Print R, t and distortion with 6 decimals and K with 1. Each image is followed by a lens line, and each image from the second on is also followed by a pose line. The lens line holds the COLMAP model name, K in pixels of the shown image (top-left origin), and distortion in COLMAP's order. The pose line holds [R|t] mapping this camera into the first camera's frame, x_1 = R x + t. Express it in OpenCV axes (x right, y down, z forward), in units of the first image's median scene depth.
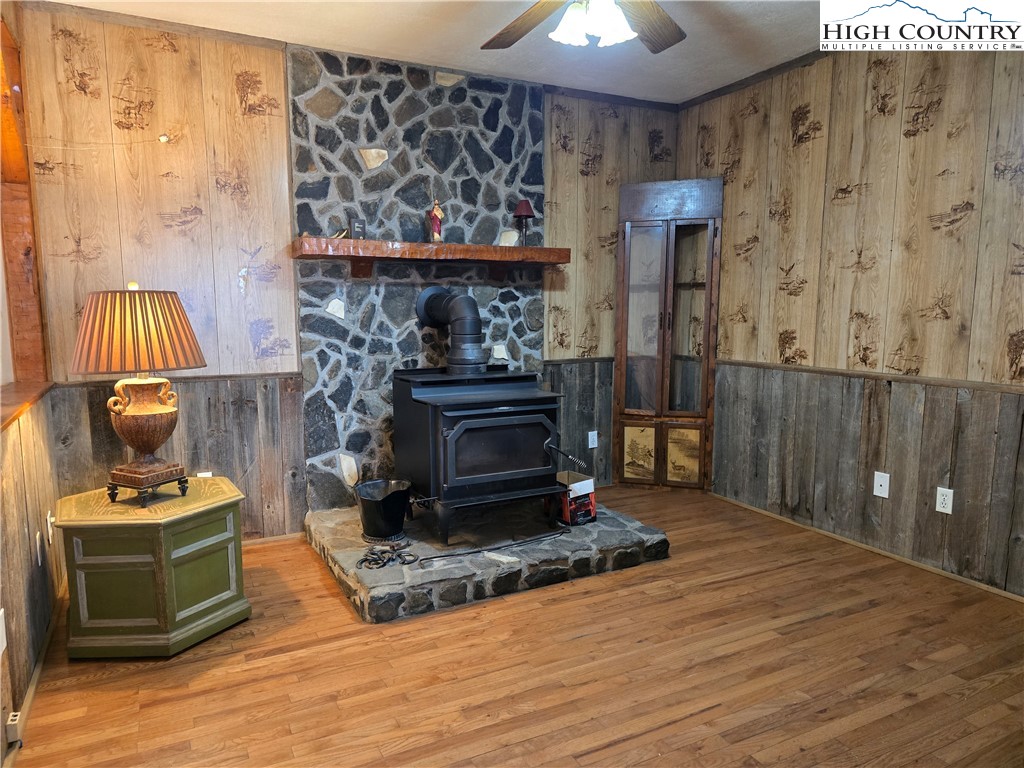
lens RADIAL K [[682.8, 0, 518.3], [0, 682.8, 390.0], [0, 0, 1]] dist [0.056815, -0.030455]
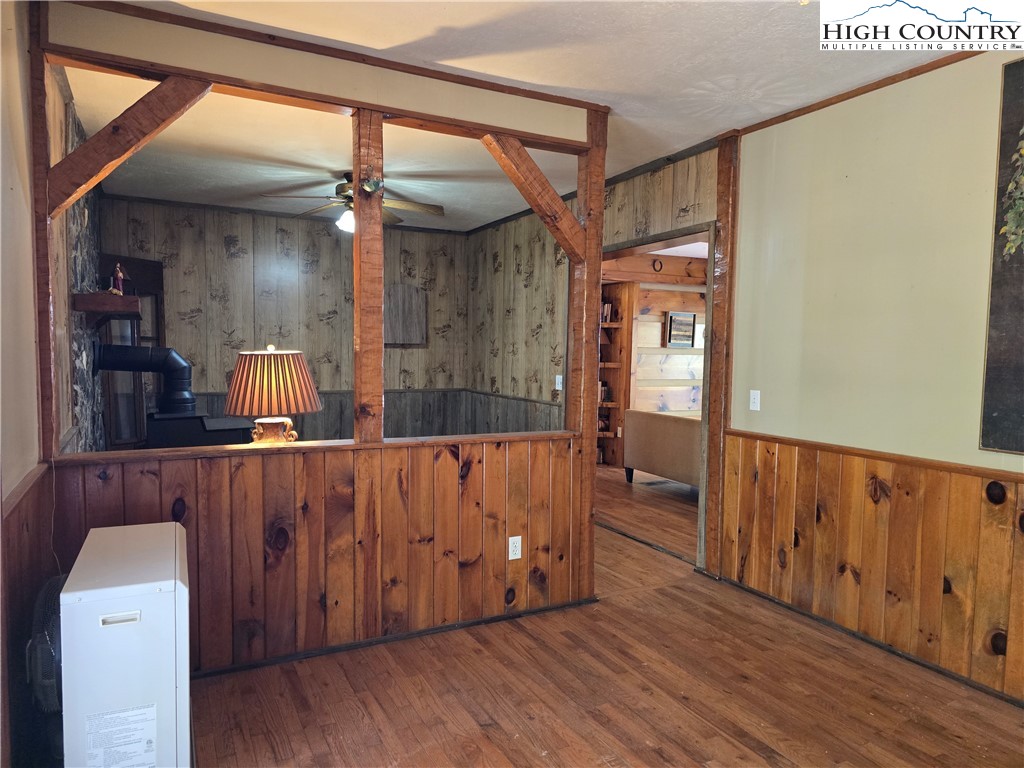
lens RADIAL K [[682.8, 0, 513.1], [0, 682.8, 392.3], [0, 0, 1]] dist [0.056815, -0.030455]
pose [[-0.006052, -0.059487, 0.998211, -1.477069], [0.107445, 0.992411, 0.059793, -0.075540], [-0.994193, 0.107614, 0.000385, 0.435757]]
